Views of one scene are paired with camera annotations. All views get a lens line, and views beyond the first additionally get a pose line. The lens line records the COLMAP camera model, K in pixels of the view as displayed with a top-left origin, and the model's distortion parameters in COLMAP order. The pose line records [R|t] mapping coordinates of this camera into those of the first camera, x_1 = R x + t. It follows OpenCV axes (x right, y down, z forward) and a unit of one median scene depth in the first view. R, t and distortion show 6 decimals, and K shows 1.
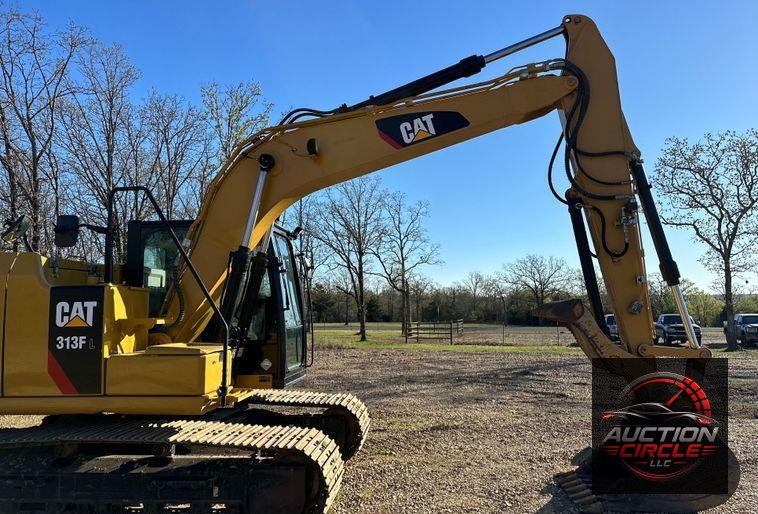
lens RADIAL K [[561.3, 0, 401.4], [0, 561.3, 274.3], [0, 0, 1]] dist [0.077707, -0.127056]
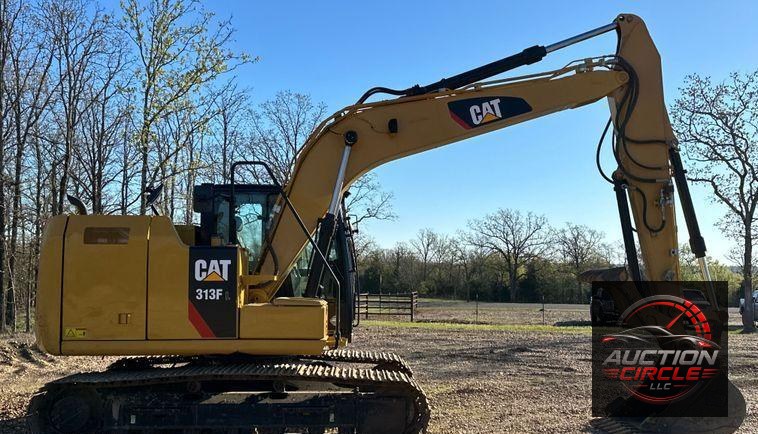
lens RADIAL K [[787.3, 0, 379.9], [0, 787.3, 275.9], [0, 0, 1]] dist [0.121705, -0.254703]
pose [[0.995745, 0.021237, 0.089667, -0.304215], [-0.026494, 0.997974, 0.057851, -0.018569], [-0.088257, -0.059980, 0.994290, -0.542905]]
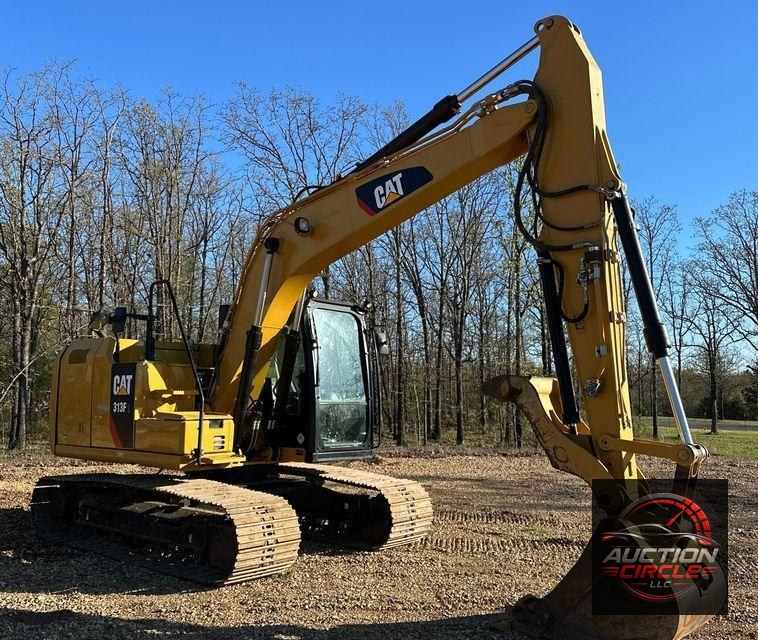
lens RADIAL K [[749.4, 0, 378.7], [0, 749.4, 355.8], [0, 0, 1]] dist [0.065319, 0.001698]
pose [[0.792937, -0.012221, -0.609181, 0.743390], [0.017926, 0.999834, 0.003275, 0.007718], [0.609040, -0.013517, 0.793024, 0.006437]]
